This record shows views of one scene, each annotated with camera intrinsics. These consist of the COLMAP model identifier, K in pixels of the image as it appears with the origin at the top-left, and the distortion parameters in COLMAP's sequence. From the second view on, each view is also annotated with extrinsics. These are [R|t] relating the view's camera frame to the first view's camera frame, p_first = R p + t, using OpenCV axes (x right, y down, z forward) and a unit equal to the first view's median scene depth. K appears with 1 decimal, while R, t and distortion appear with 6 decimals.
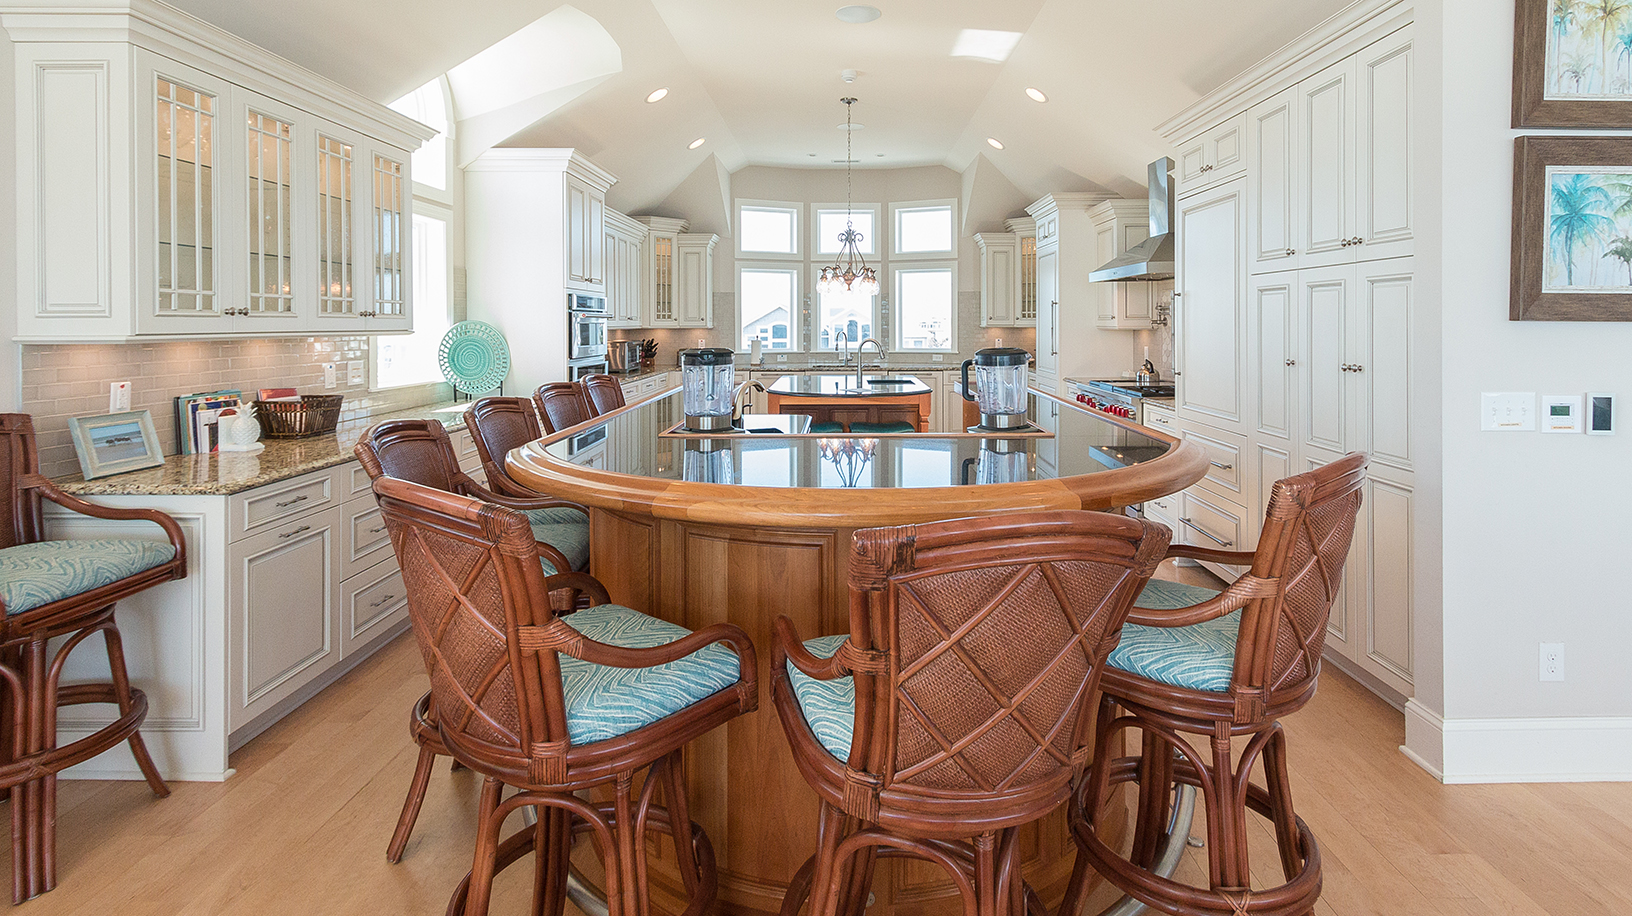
lens RADIAL K [[756.8, 0, 848.1], [0, 756.8, 322.7], [0, 0, 1]] dist [0.001348, 0.000369]
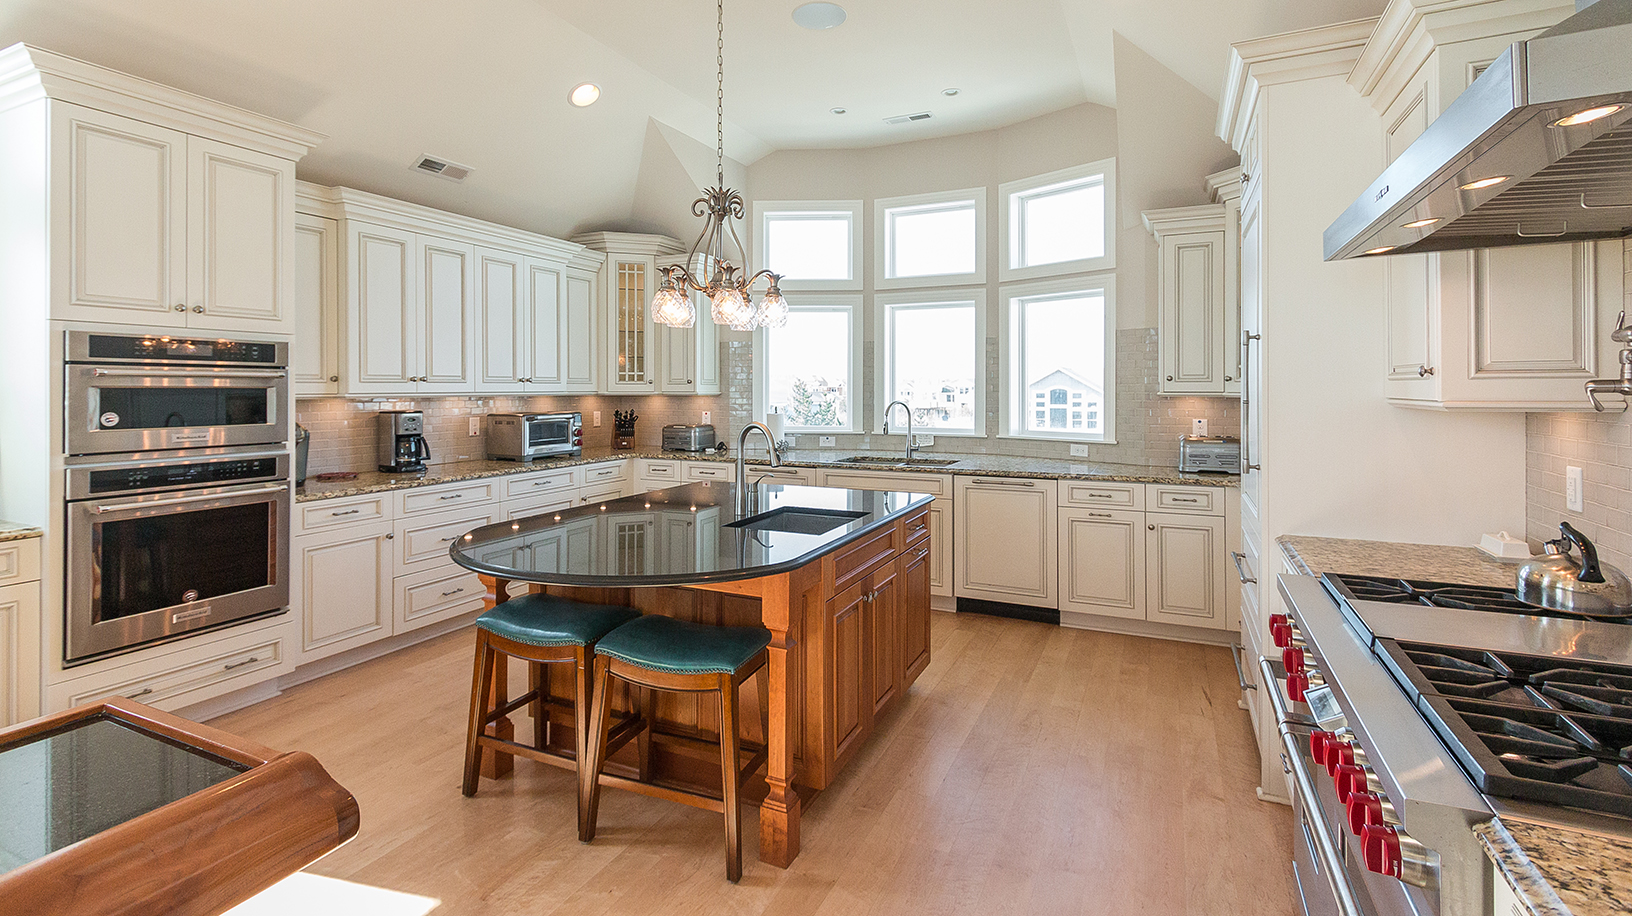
lens RADIAL K [[763.2, 0, 782.7], [0, 763.2, 368.3], [0, 0, 1]] dist [0.010871, 0.000621]
pose [[0.893081, -0.010238, -0.449779, 0.254963], [-0.000461, 0.999720, -0.023672, -0.000578], [0.449896, 0.021348, 0.892826, 0.592652]]
